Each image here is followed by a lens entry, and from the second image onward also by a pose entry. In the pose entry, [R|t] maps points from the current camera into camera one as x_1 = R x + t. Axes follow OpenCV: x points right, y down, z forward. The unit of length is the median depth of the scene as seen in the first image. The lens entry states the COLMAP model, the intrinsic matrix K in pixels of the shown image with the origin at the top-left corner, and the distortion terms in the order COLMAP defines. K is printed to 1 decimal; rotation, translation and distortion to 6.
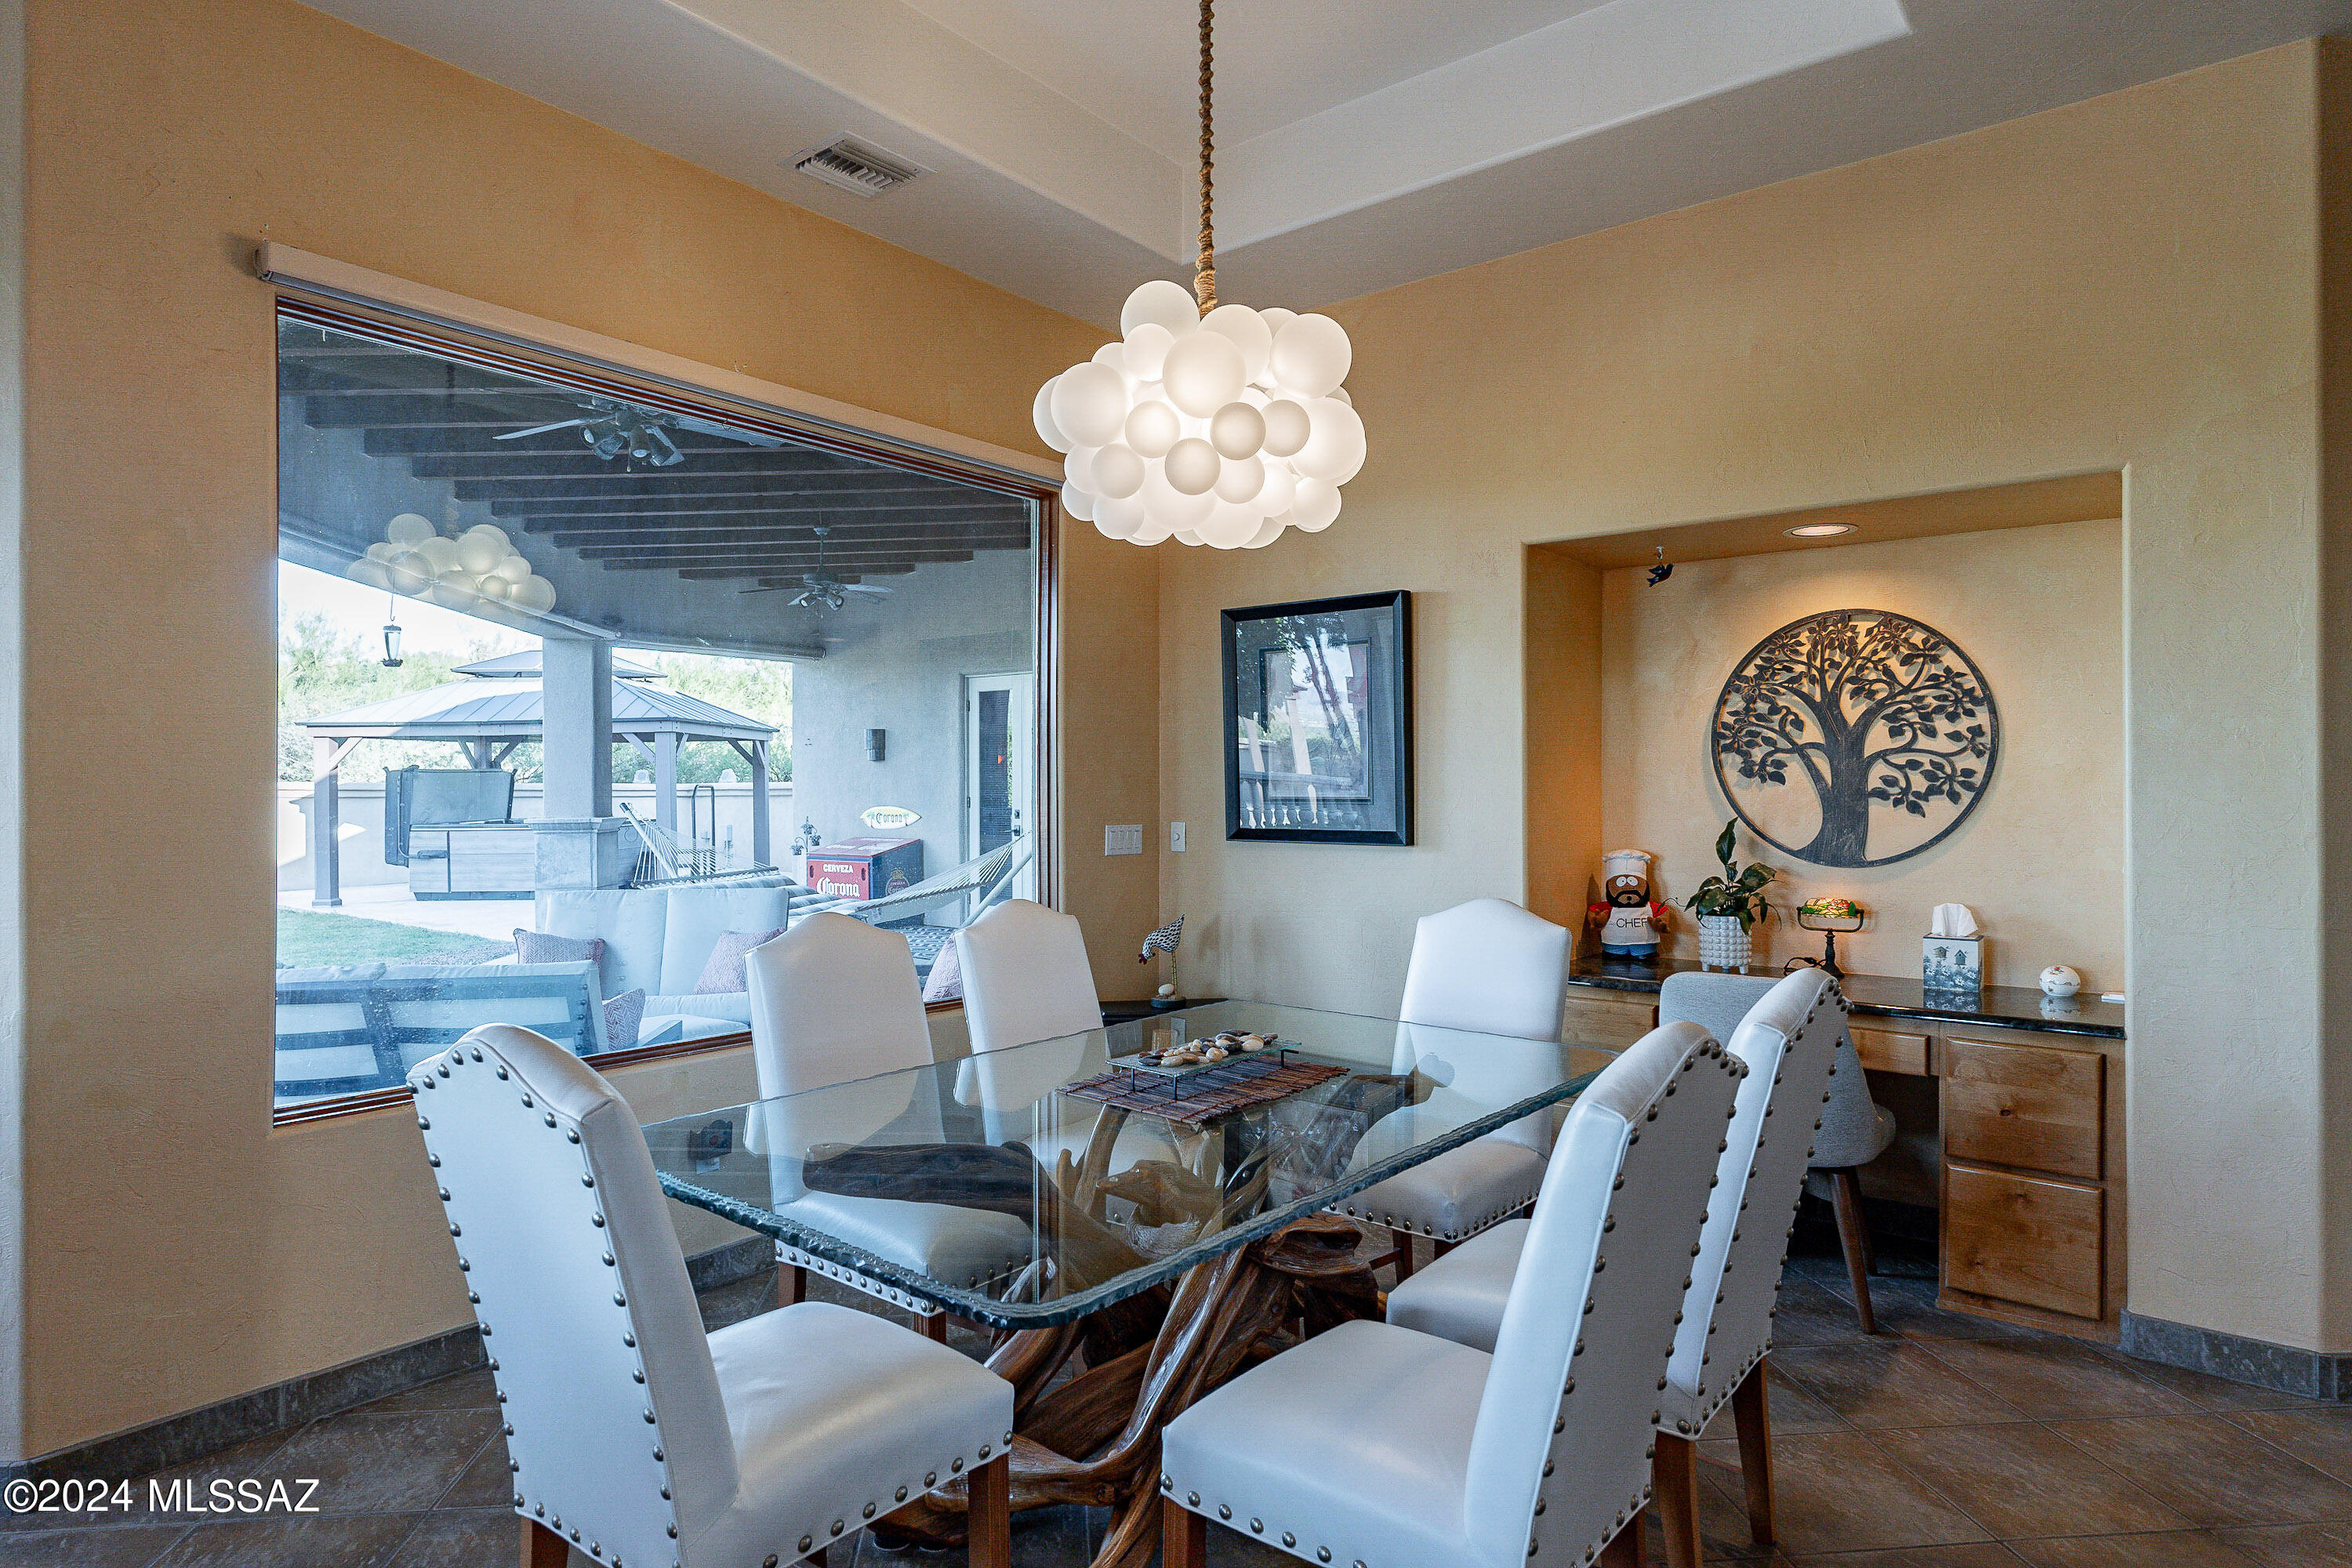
lens RADIAL K [[1296.1, 0, 1188.7], [0, 1296.1, 777.9], [0, 0, 1]] dist [0.007405, 0.001346]
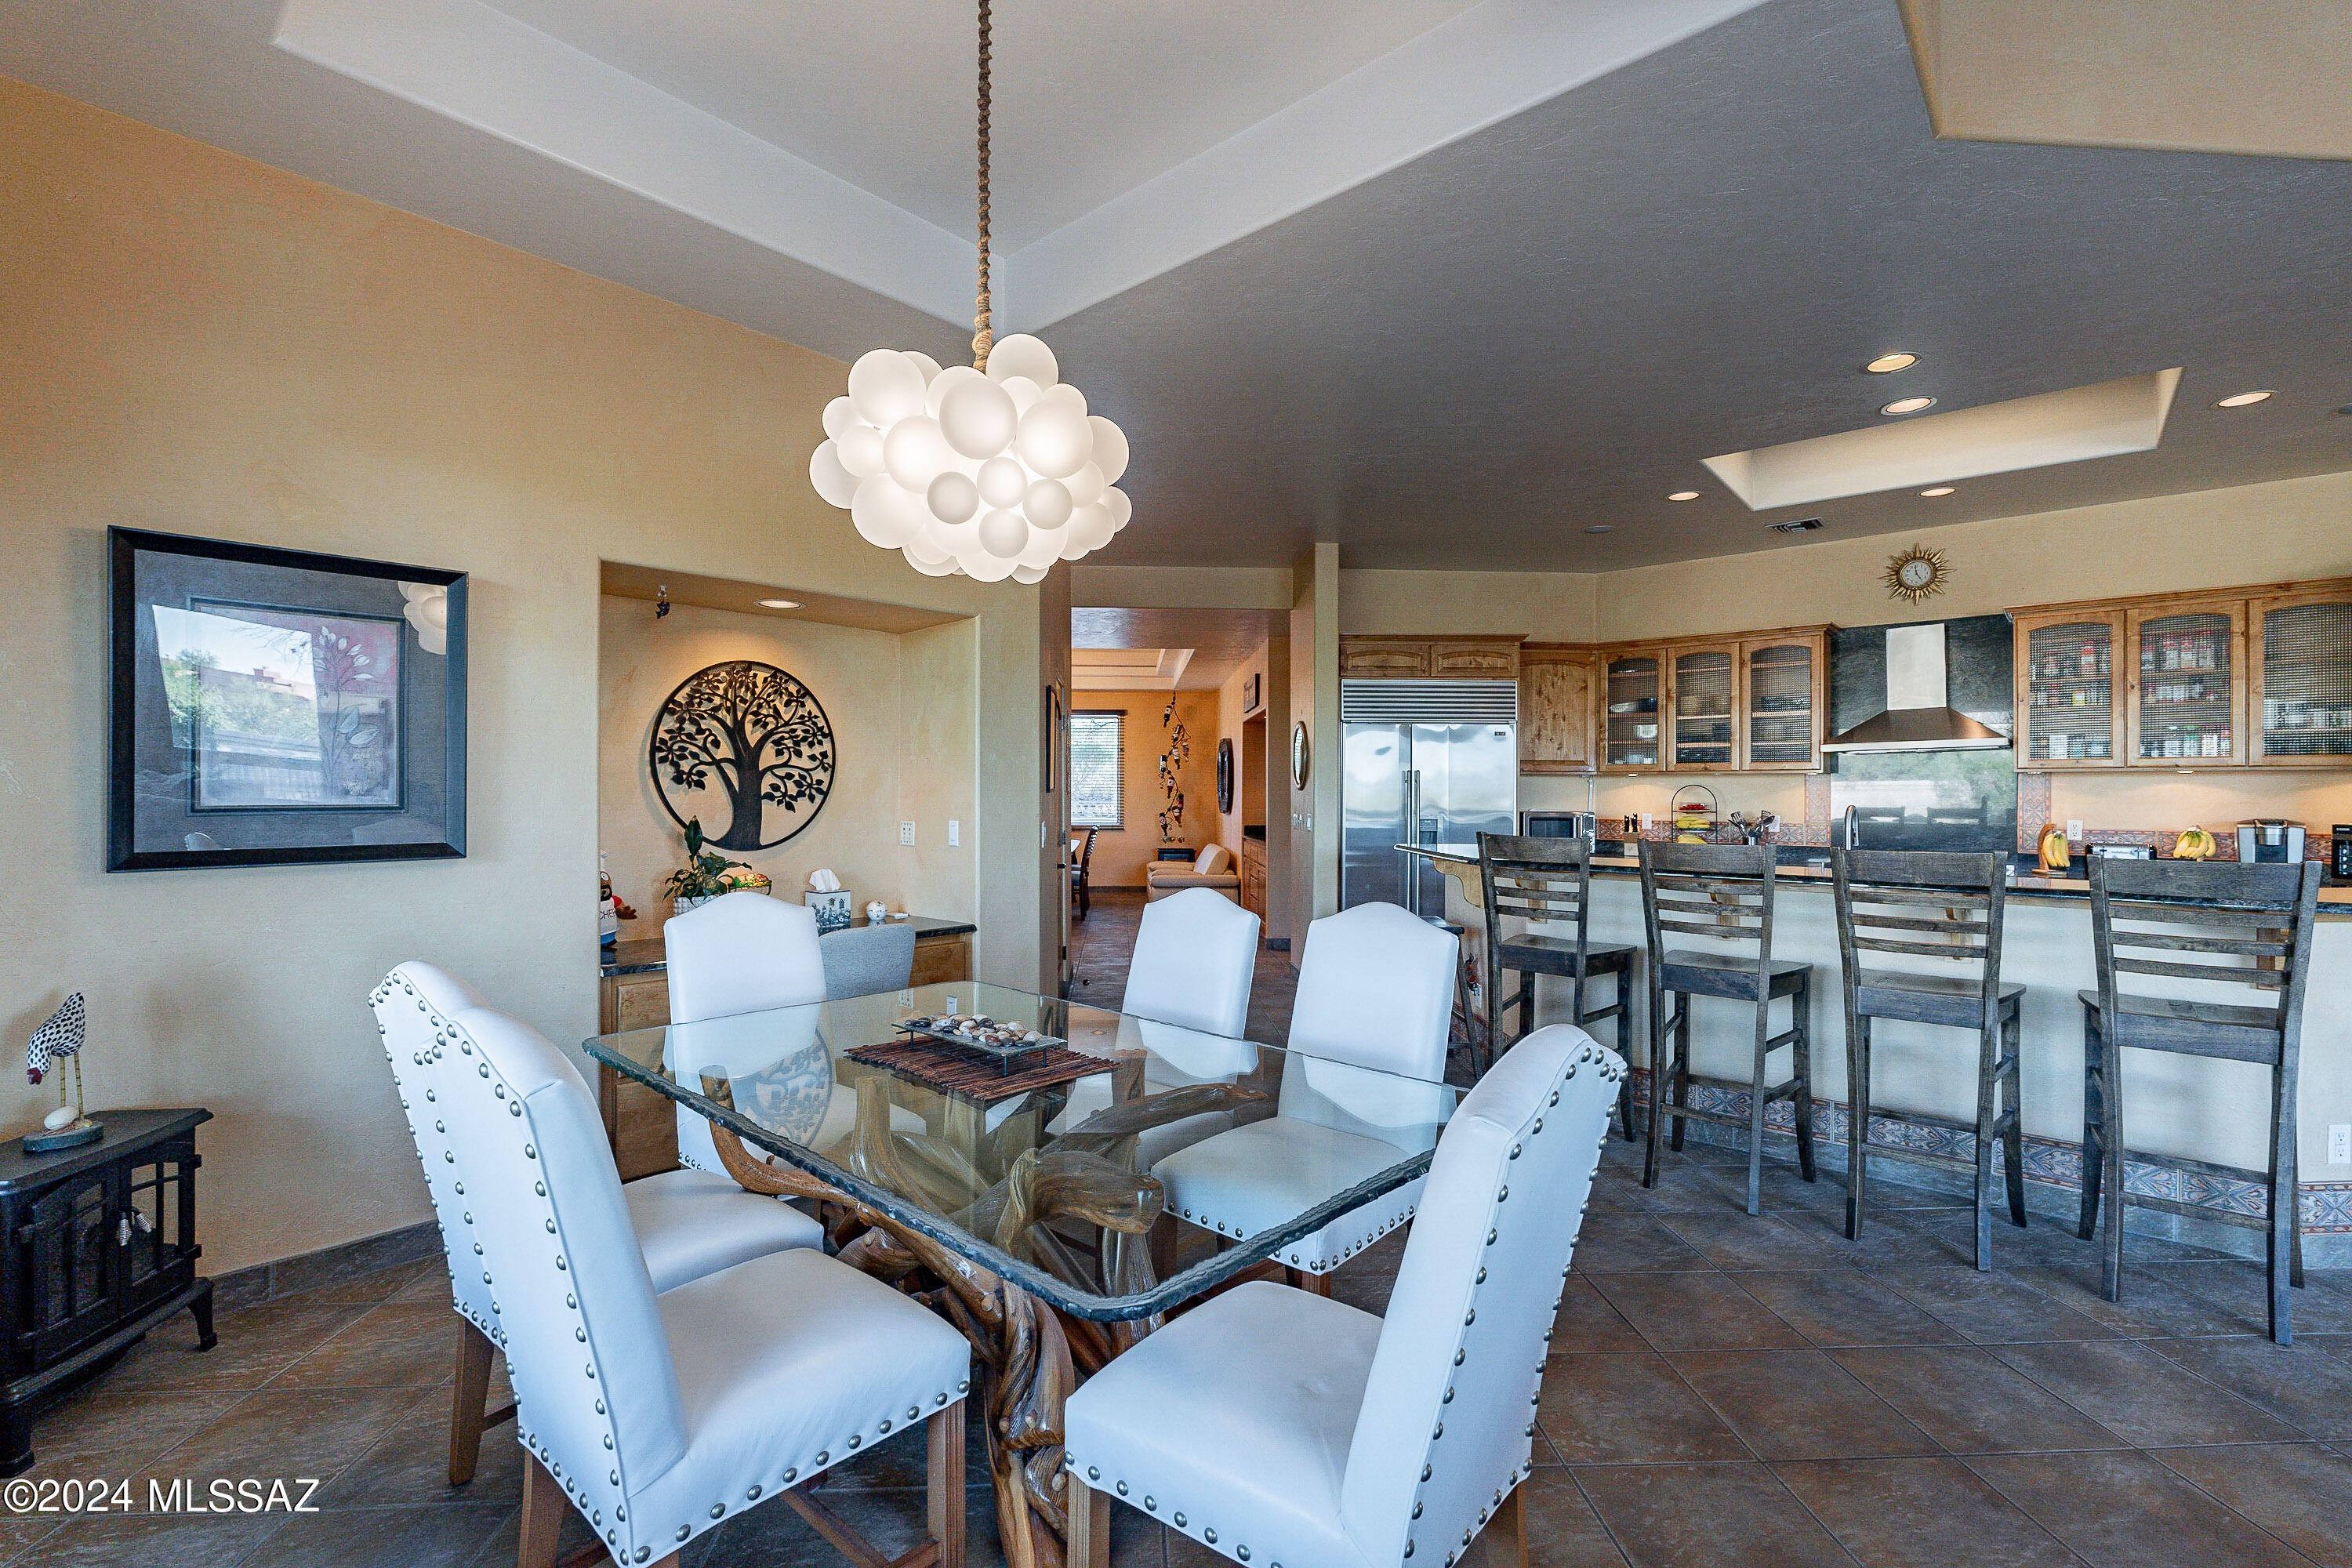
lens RADIAL K [[1026.7, 0, 1188.8], [0, 1026.7, 792.3], [0, 0, 1]] dist [-0.003910, 0.000466]
pose [[0.058973, -0.001772, 0.998258, -0.527062], [-0.007570, 0.999969, 0.002222, 0.001772], [-0.998231, -0.007688, 0.058958, 0.471436]]
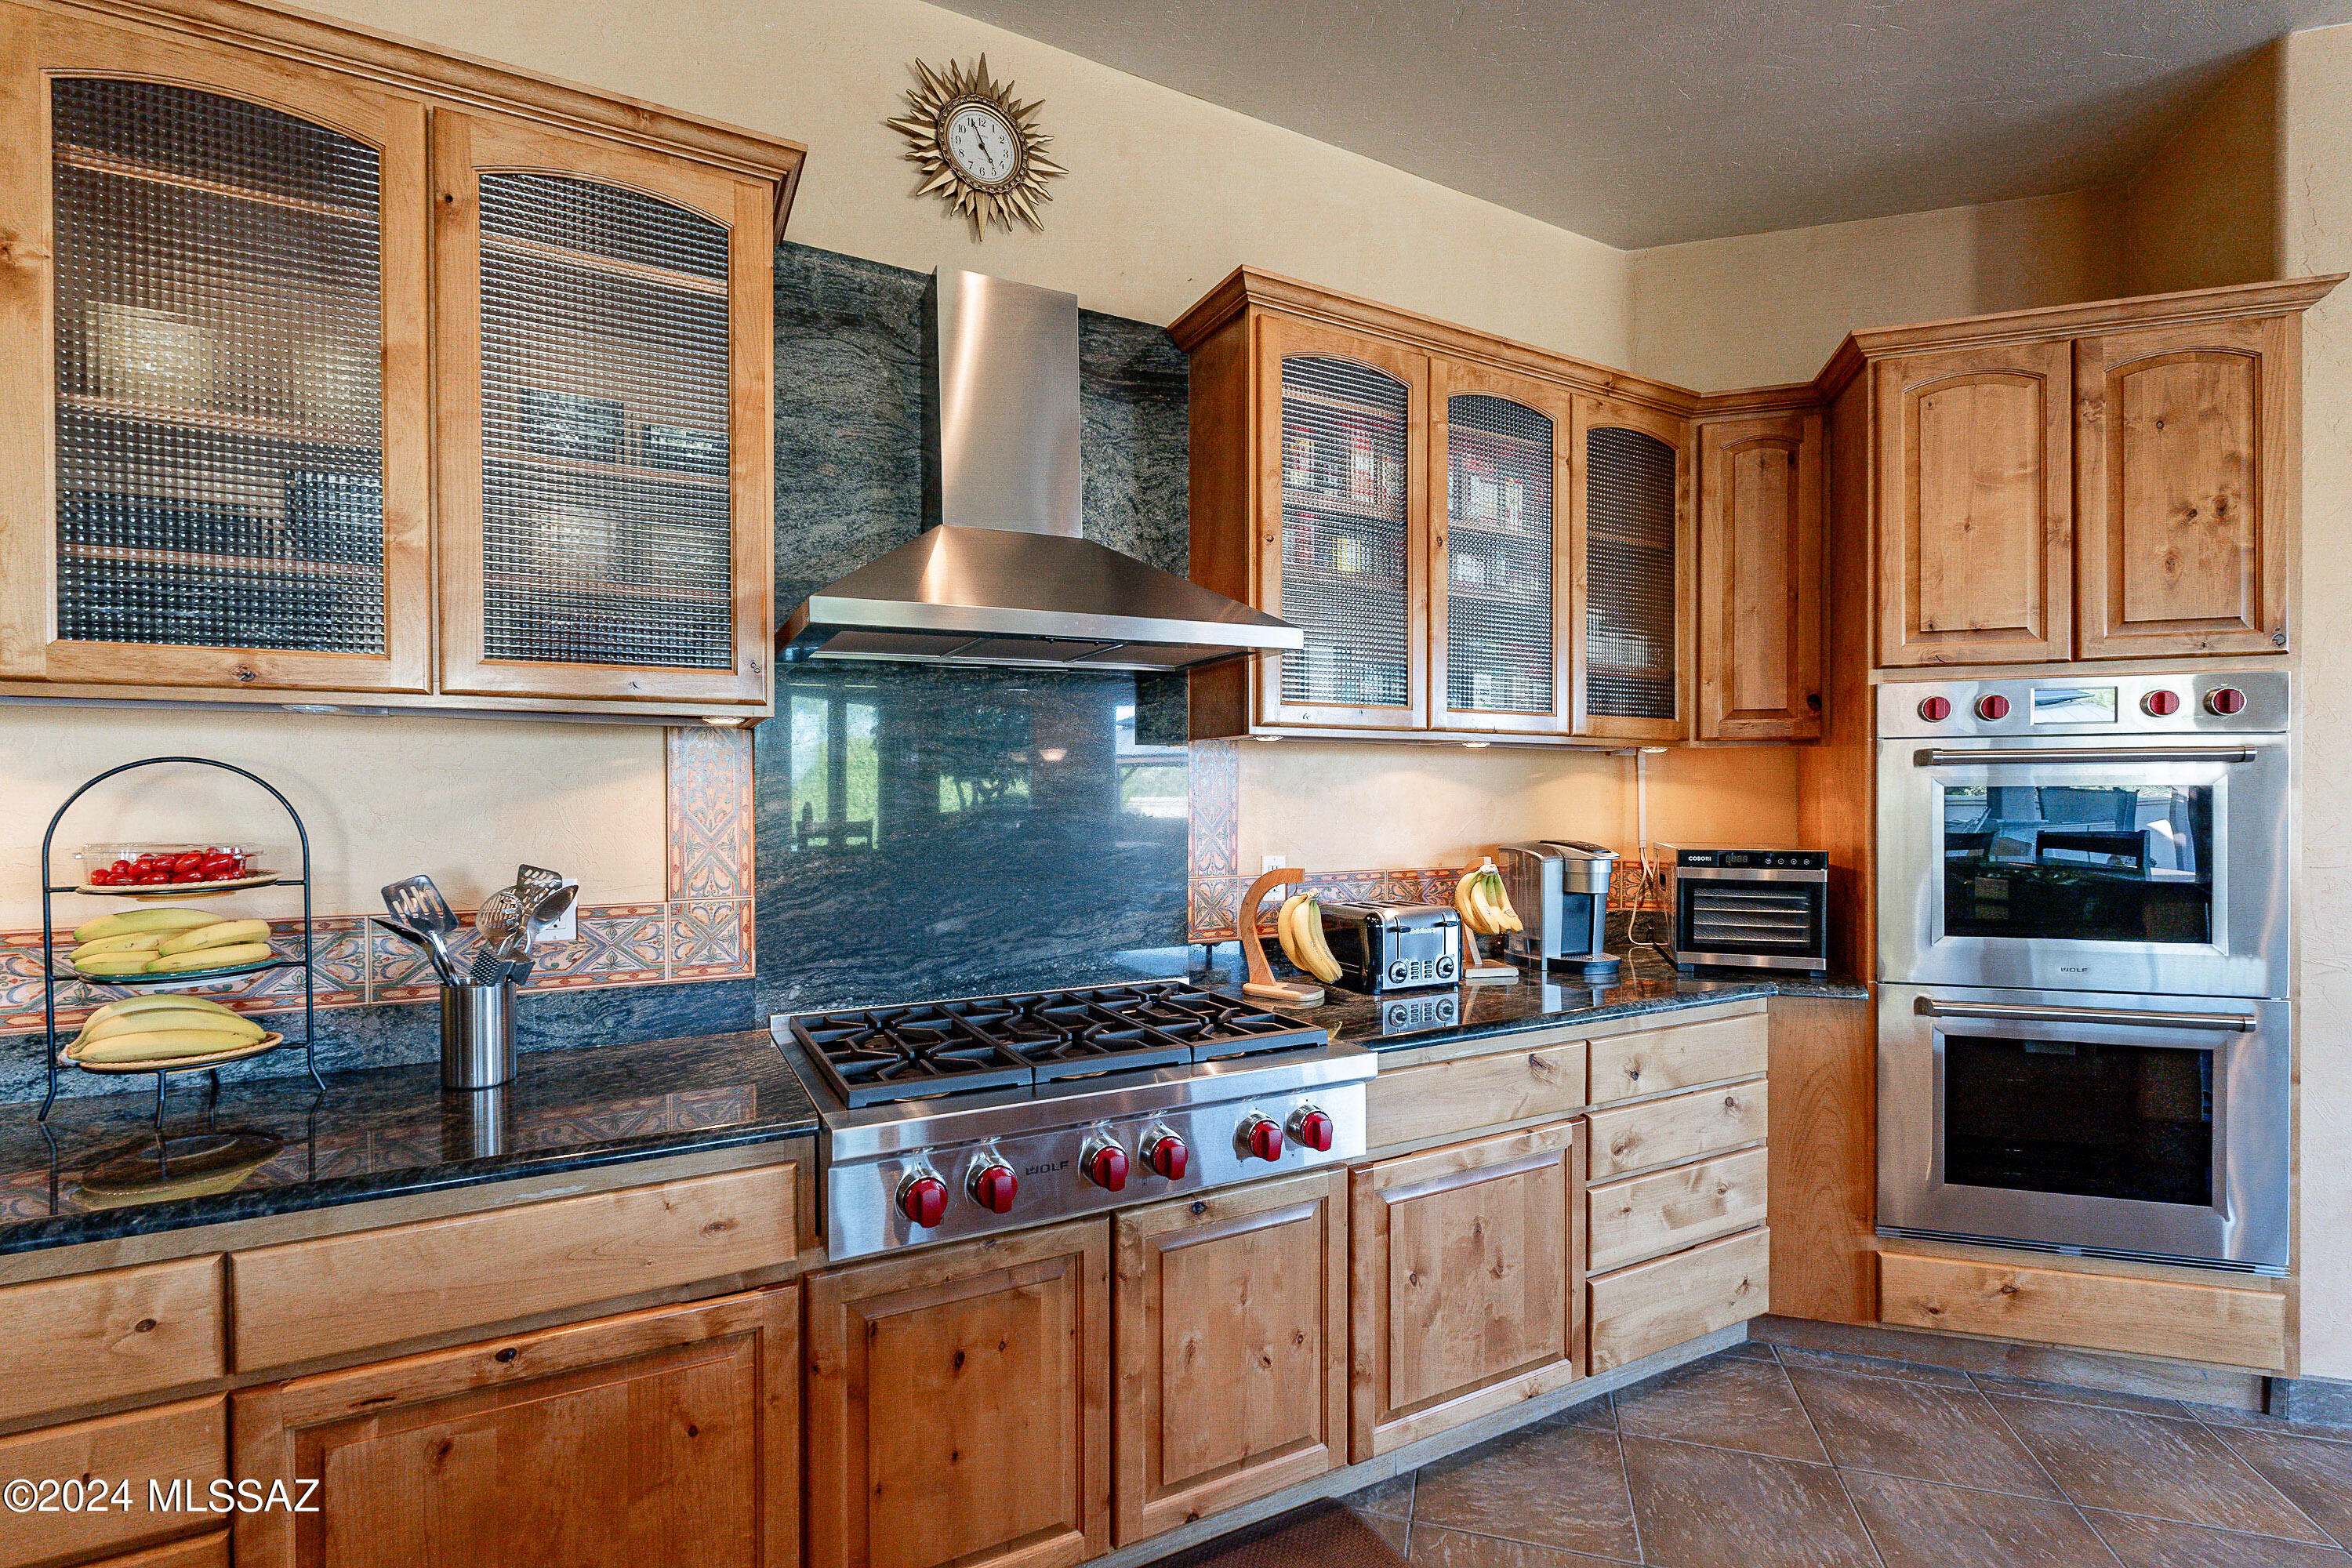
lens RADIAL K [[1026.7, 0, 1158.3], [0, 1026.7, 806.7], [0, 0, 1]] dist [-0.003910, 0.000466]
pose [[-0.912000, -0.002412, 0.410183, 0.800845], [-0.000076, 0.999984, 0.005710, 0.002482], [-0.410190, 0.005176, -0.911985, -0.094779]]
